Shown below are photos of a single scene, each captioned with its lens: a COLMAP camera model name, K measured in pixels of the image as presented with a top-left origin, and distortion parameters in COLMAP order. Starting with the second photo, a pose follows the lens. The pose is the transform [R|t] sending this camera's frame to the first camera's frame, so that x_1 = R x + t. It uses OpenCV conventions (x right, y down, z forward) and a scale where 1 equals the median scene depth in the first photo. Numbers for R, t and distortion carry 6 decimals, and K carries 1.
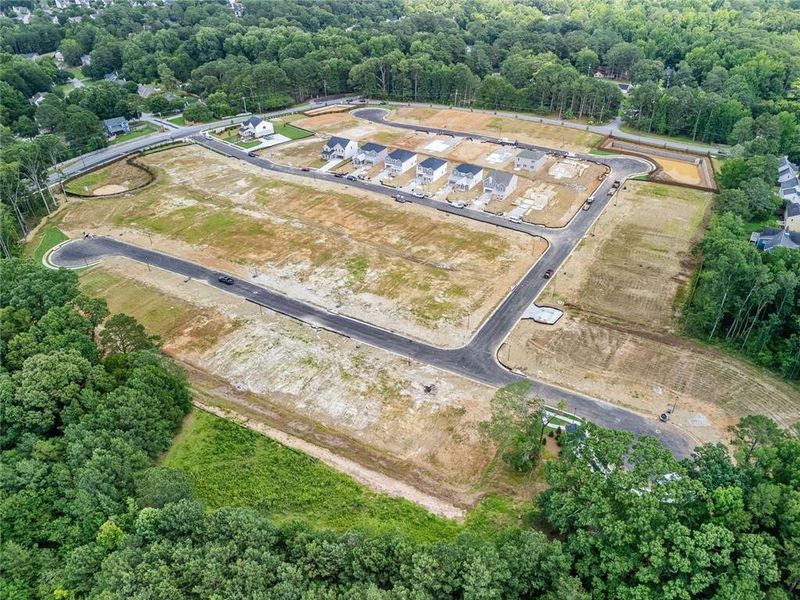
lens RADIAL K [[608.1, 0, 403.0], [0, 608.1, 297.7], [0, 0, 1]] dist [0.083410, -0.085618]
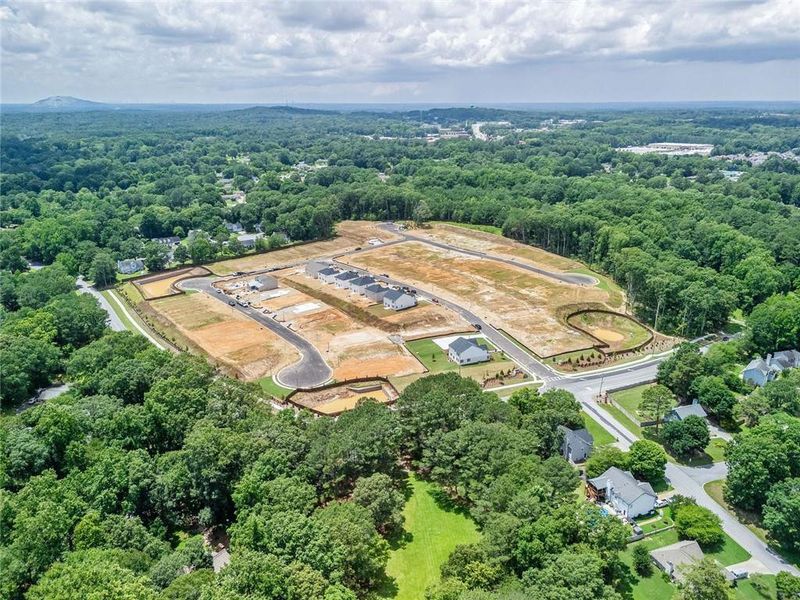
lens RADIAL K [[608.1, 0, 403.0], [0, 608.1, 297.7], [0, 0, 1]] dist [0.083410, -0.085618]
pose [[-0.927724, -0.110738, 0.356462, -0.607229], [0.207554, 0.640689, 0.739215, -1.292027], [-0.310240, 0.759773, -0.571399, 1.980815]]
